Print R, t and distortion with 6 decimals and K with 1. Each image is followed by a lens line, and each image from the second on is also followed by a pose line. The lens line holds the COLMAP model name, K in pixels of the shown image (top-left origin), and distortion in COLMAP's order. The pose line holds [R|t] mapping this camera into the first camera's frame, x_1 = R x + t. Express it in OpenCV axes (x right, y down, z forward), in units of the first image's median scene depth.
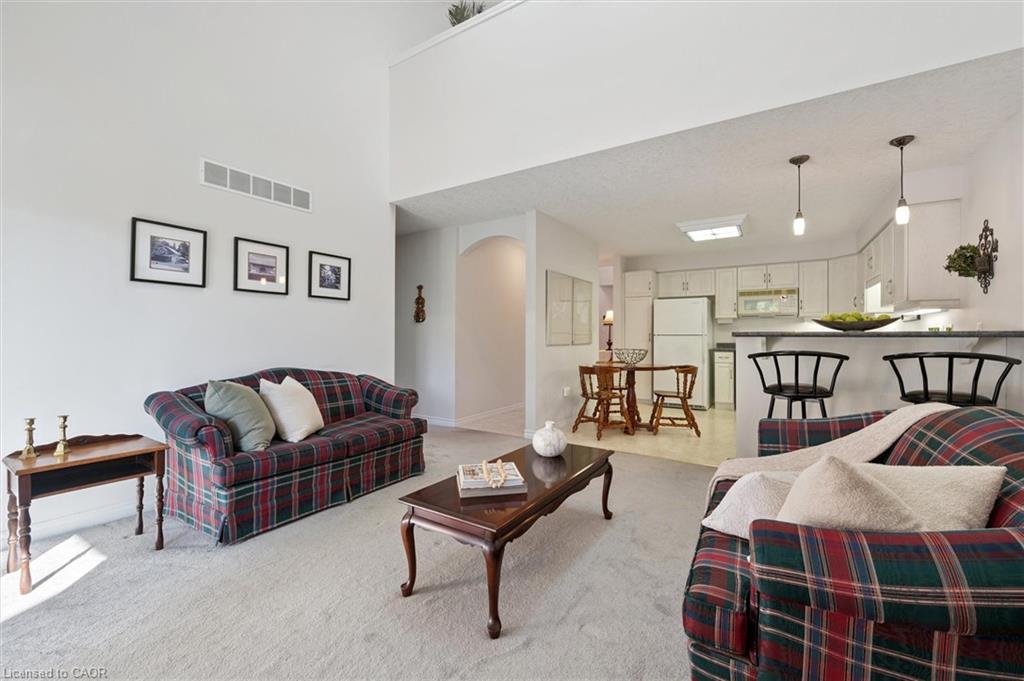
lens RADIAL K [[423.8, 0, 512.0], [0, 423.8, 340.5], [0, 0, 1]] dist [0.000944, 0.000124]
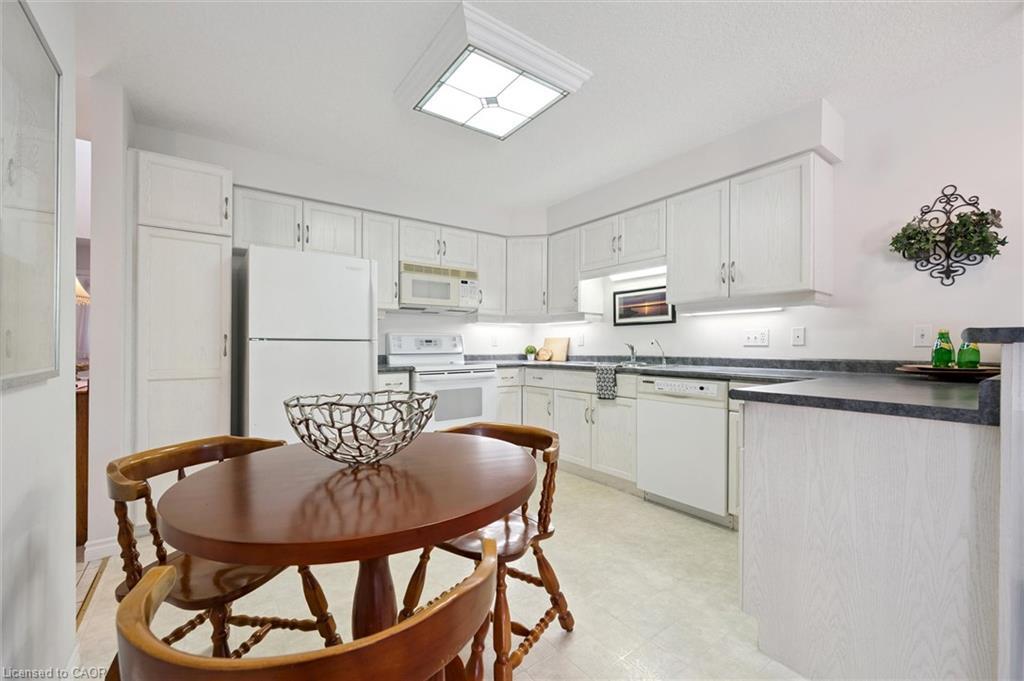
lens RADIAL K [[423.8, 0, 512.0], [0, 423.8, 340.5], [0, 0, 1]] dist [0.000944, 0.000124]
pose [[0.367835, 0.012406, 0.929808, 0.074939], [0.008011, 0.999832, -0.016509, -0.003459], [-0.929857, 0.013521, 0.367674, 0.679067]]
